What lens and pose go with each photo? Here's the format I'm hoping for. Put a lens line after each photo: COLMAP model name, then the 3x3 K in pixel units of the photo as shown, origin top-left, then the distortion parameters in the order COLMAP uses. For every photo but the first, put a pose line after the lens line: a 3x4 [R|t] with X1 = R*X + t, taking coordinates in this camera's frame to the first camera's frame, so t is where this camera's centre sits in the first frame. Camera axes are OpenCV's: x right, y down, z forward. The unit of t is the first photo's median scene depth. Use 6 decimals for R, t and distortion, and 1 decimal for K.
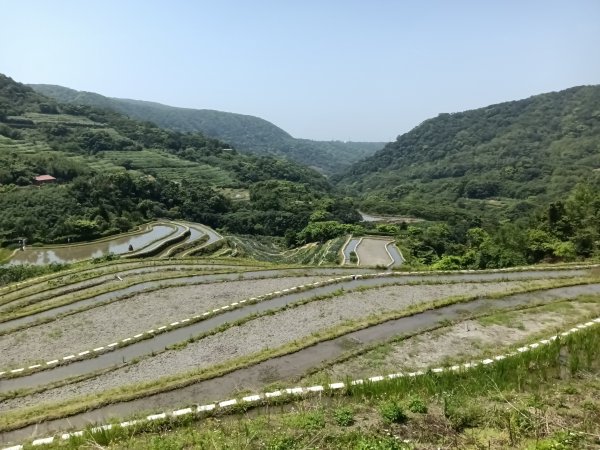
lens RADIAL K [[471.2, 0, 301.5], [0, 471.2, 223.1], [0, 0, 1]] dist [0.079570, -0.151234]
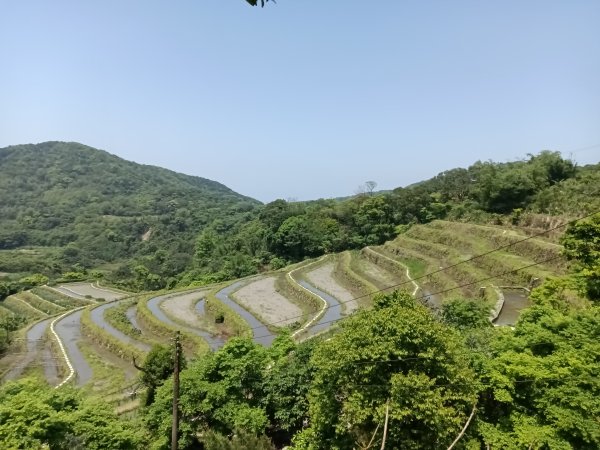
lens RADIAL K [[468.4, 0, 298.6], [0, 468.4, 223.7], [0, 0, 1]] dist [0.121605, -0.233995]
pose [[0.491735, -0.039856, 0.869832, -0.185780], [0.122224, 0.992221, -0.023632, -0.006953], [-0.862124, 0.117935, 0.492781, -0.015886]]
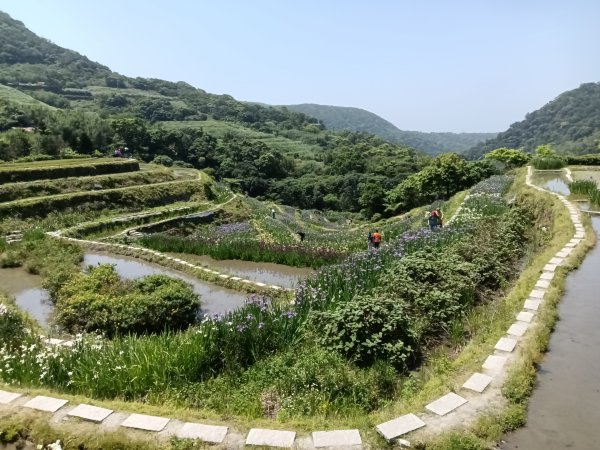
lens RADIAL K [[471.2, 0, 301.5], [0, 471.2, 223.1], [0, 0, 1]] dist [0.079570, -0.151234]
pose [[0.975434, 0.002321, -0.220281, 0.005600], [-0.003105, 0.999990, -0.003213, 0.024226], [0.220271, 0.003818, 0.975431, 0.205816]]
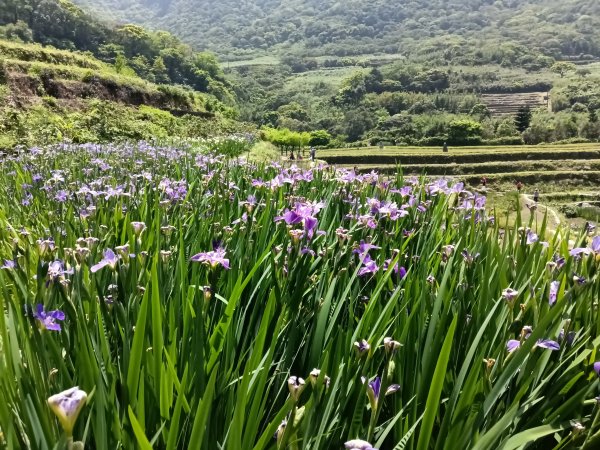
lens RADIAL K [[471.2, 0, 301.5], [0, 471.2, 223.1], [0, 0, 1]] dist [0.079570, -0.151234]
pose [[0.194115, 0.177785, -0.964734, 0.065283], [-0.141194, 0.978264, 0.151868, 0.022051], [0.970764, 0.106735, 0.214998, 0.188321]]
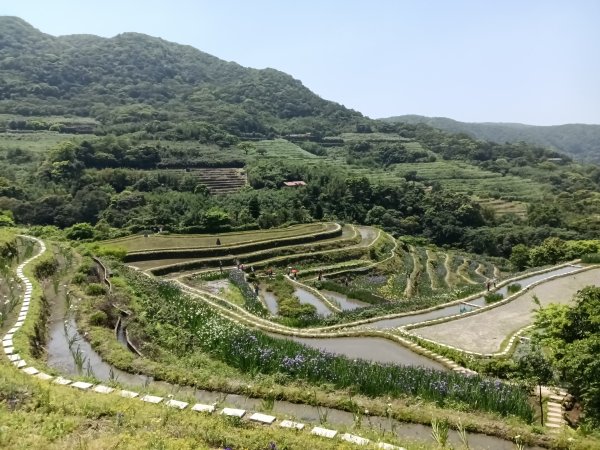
lens RADIAL K [[468.4, 0, 298.6], [0, 468.4, 223.7], [0, 0, 1]] dist [0.121605, -0.233995]
pose [[0.739333, 0.043943, -0.671905, 0.078350], [-0.080104, 0.996522, -0.022970, 0.007774], [0.668559, 0.070805, 0.740281, 0.135211]]
